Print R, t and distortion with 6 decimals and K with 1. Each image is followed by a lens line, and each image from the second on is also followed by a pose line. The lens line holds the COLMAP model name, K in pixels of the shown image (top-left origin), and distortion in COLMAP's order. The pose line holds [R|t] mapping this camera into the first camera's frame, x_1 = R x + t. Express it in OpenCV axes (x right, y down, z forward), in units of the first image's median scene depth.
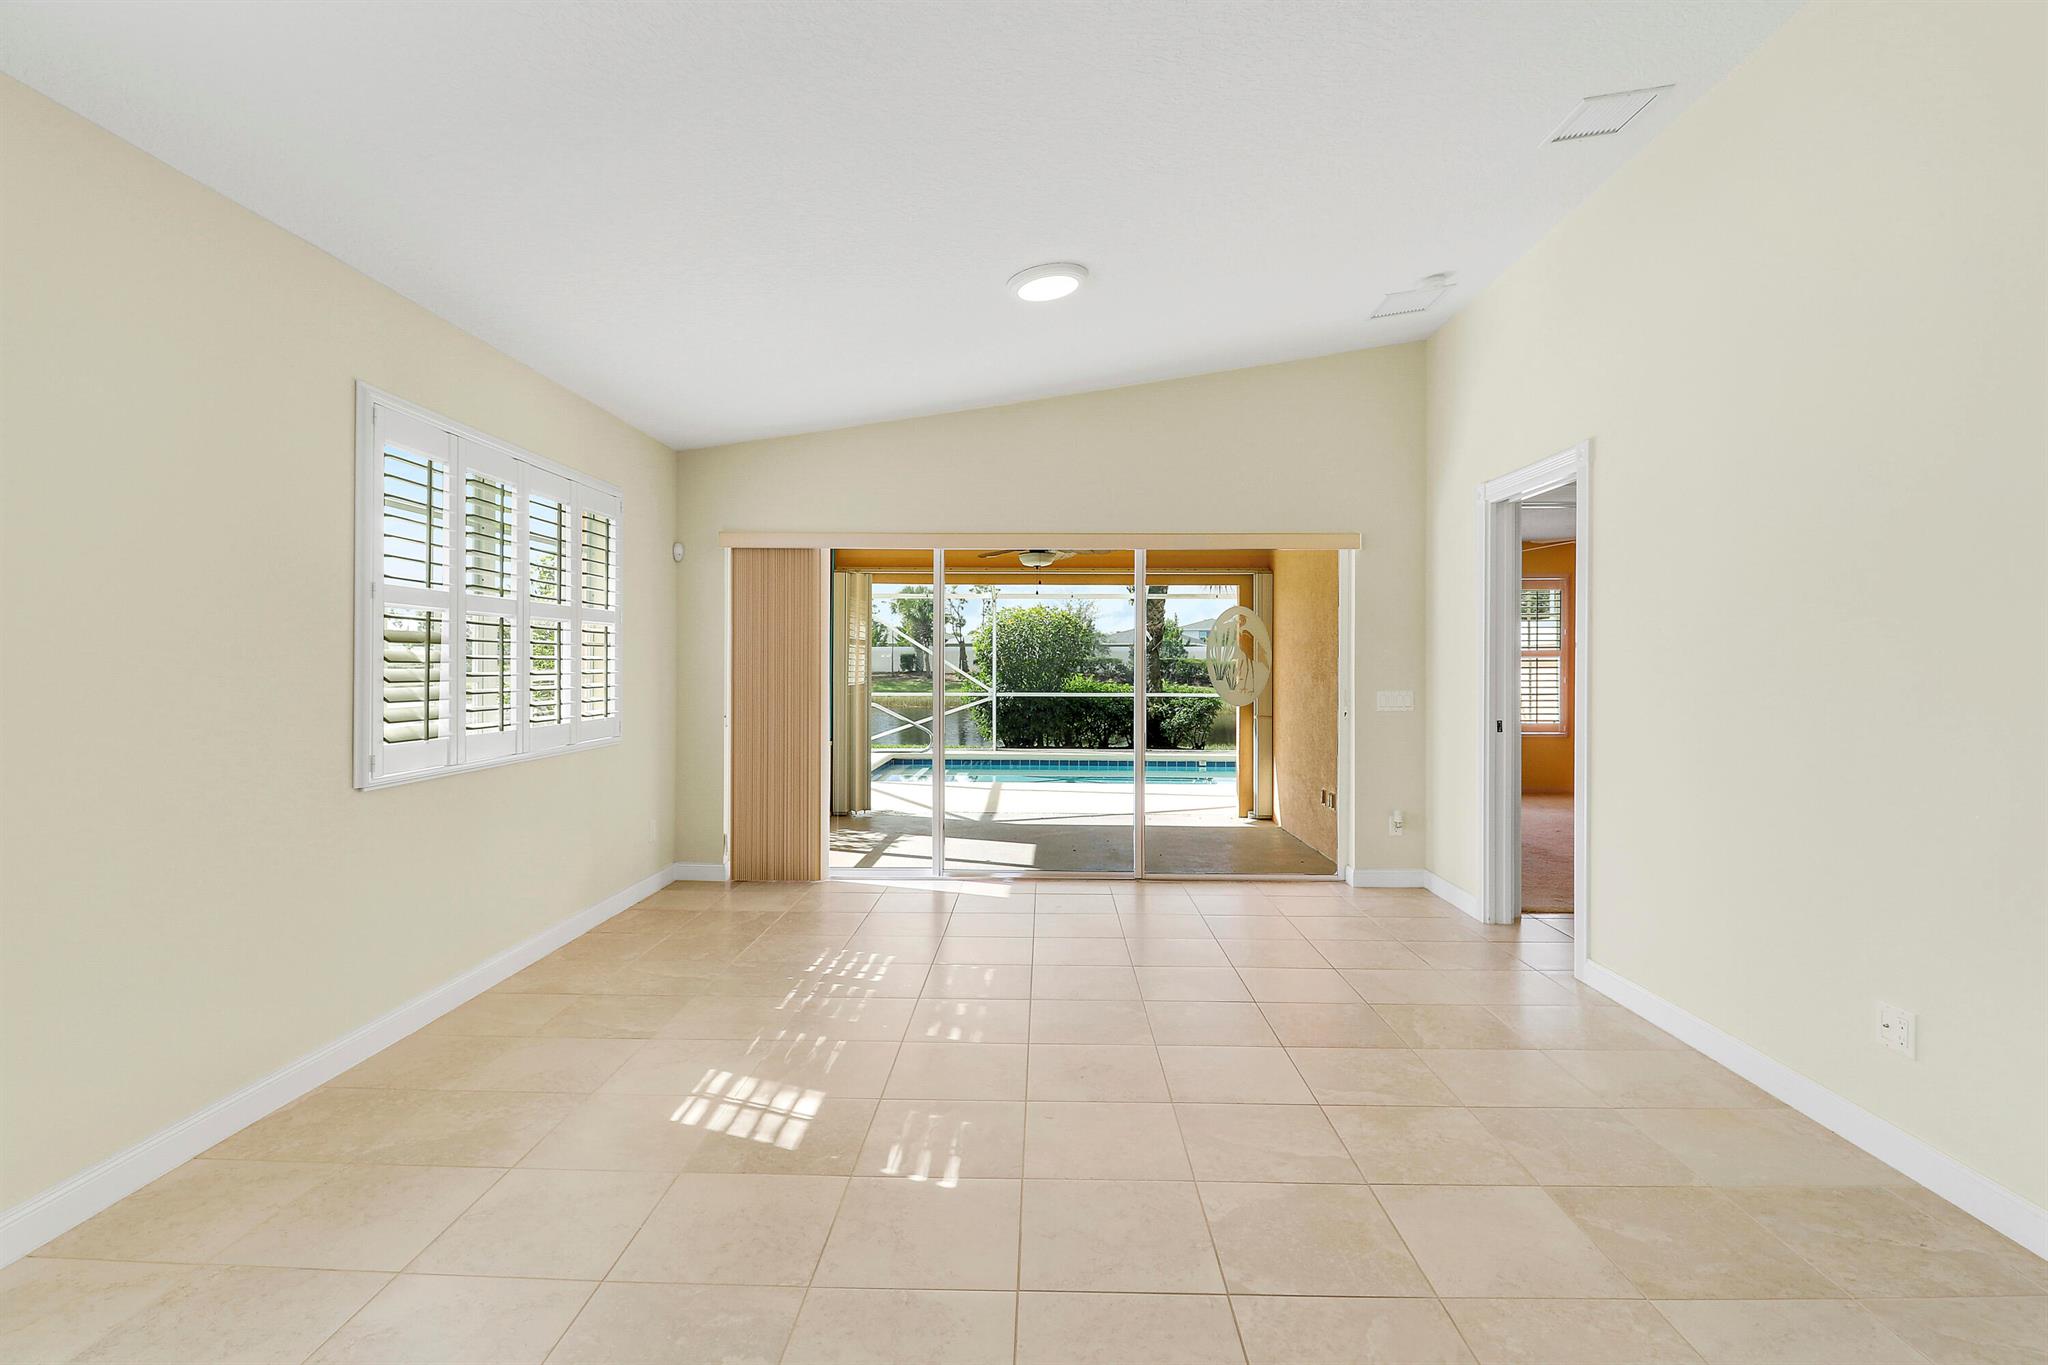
lens RADIAL K [[971.7, 0, 1022.6], [0, 971.7, 656.9], [0, 0, 1]] dist [0.002641, -0.008522]
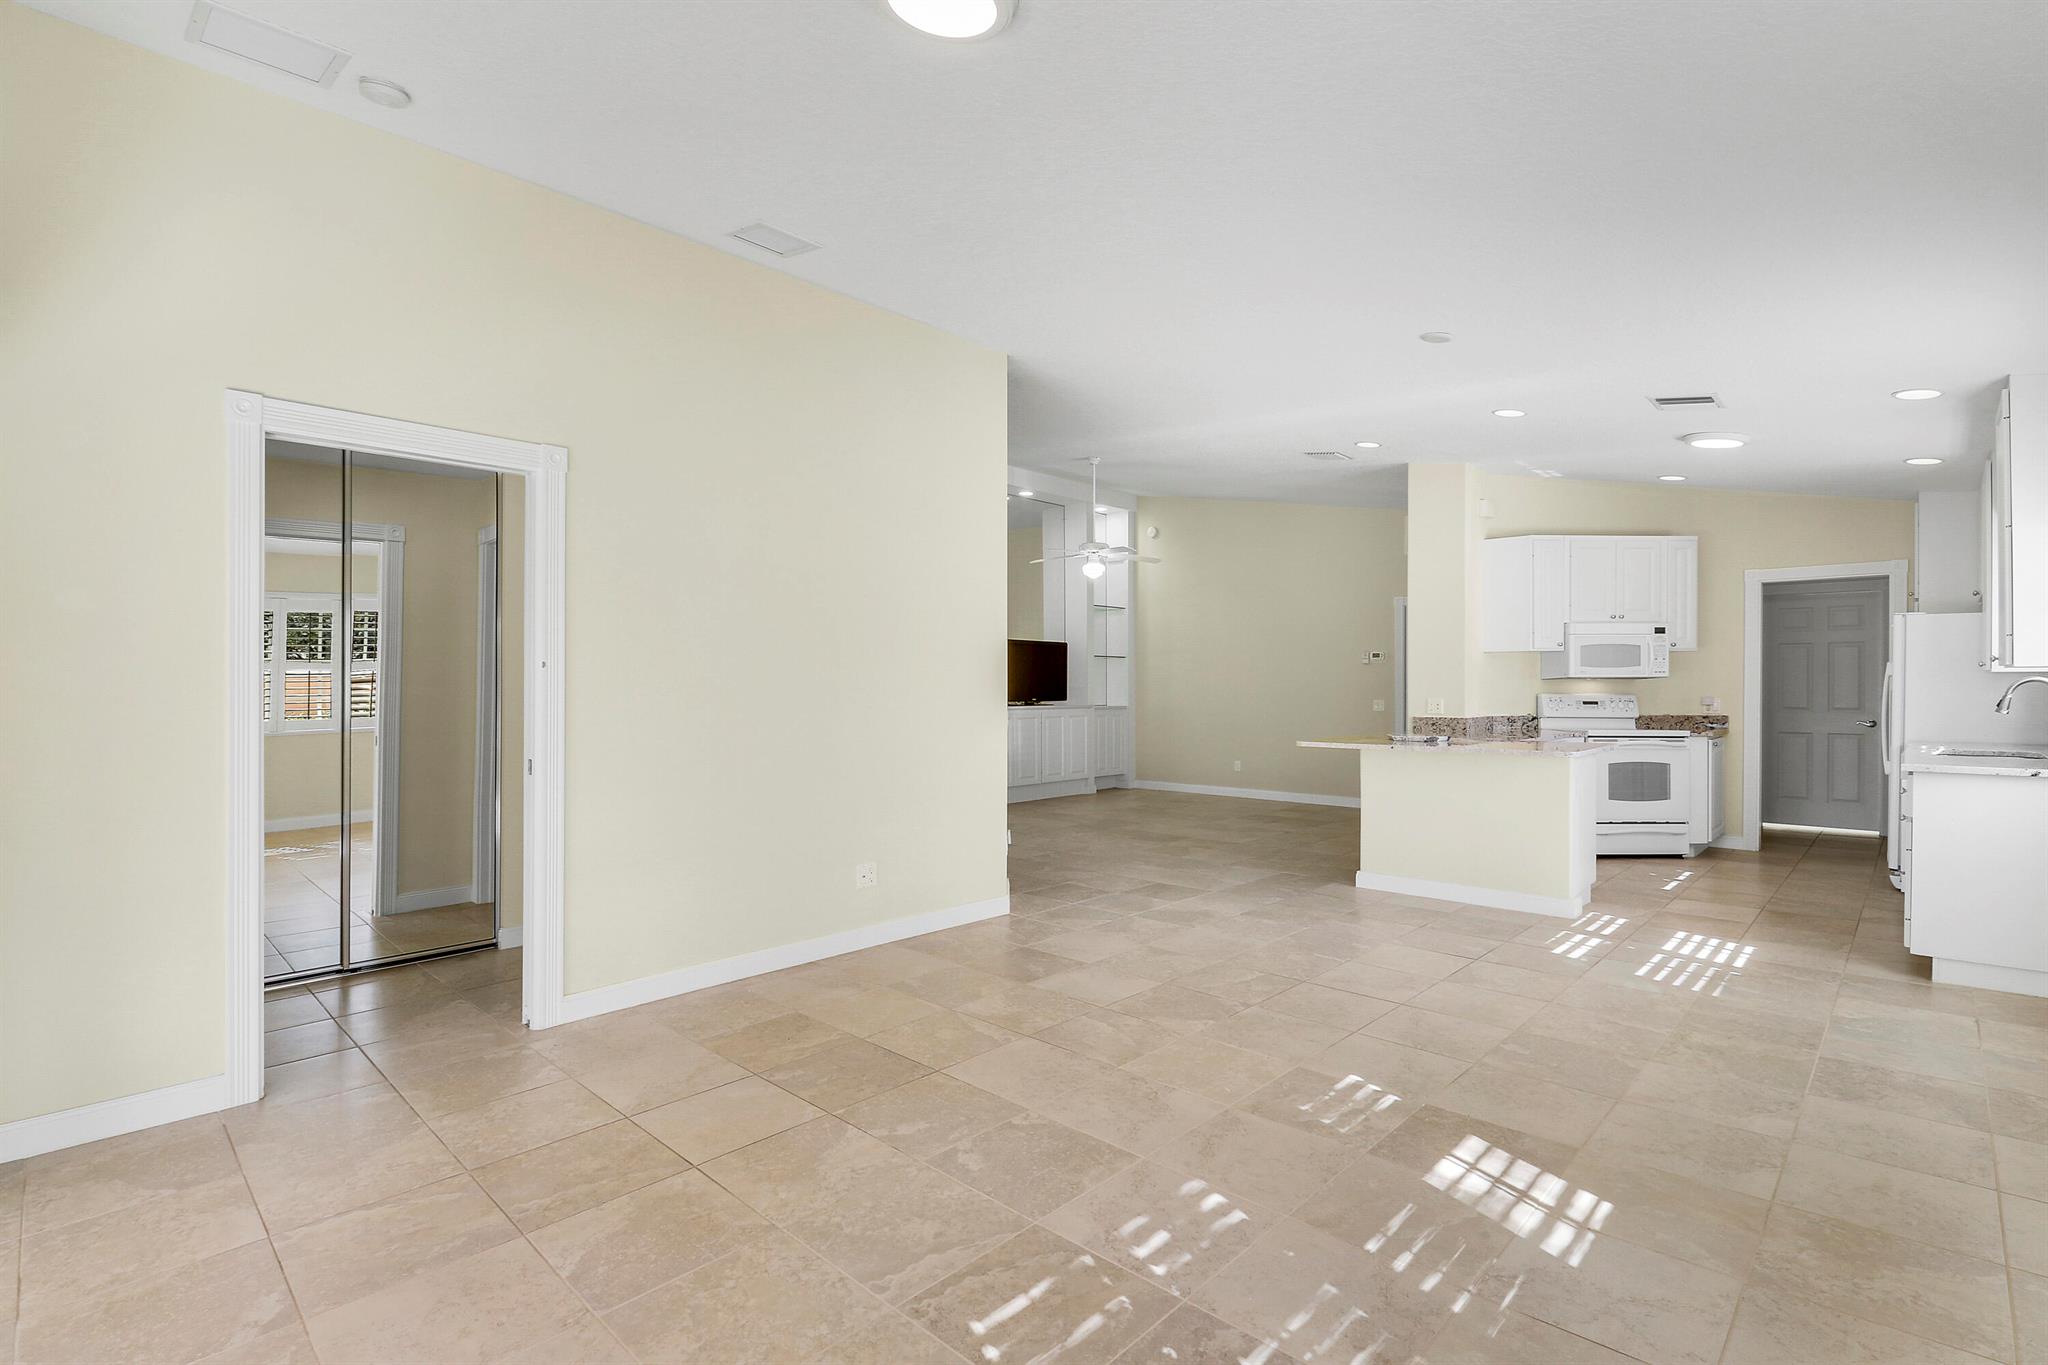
lens RADIAL K [[947.4, 0, 1025.7], [0, 947.4, 692.7], [0, 0, 1]] dist [0.006474, -0.018262]
pose [[-0.738201, -0.009066, 0.674520, -0.362888], [-0.007969, 0.999957, 0.004719, 0.005599], [-0.674534, -0.001892, -0.738242, 1.331751]]
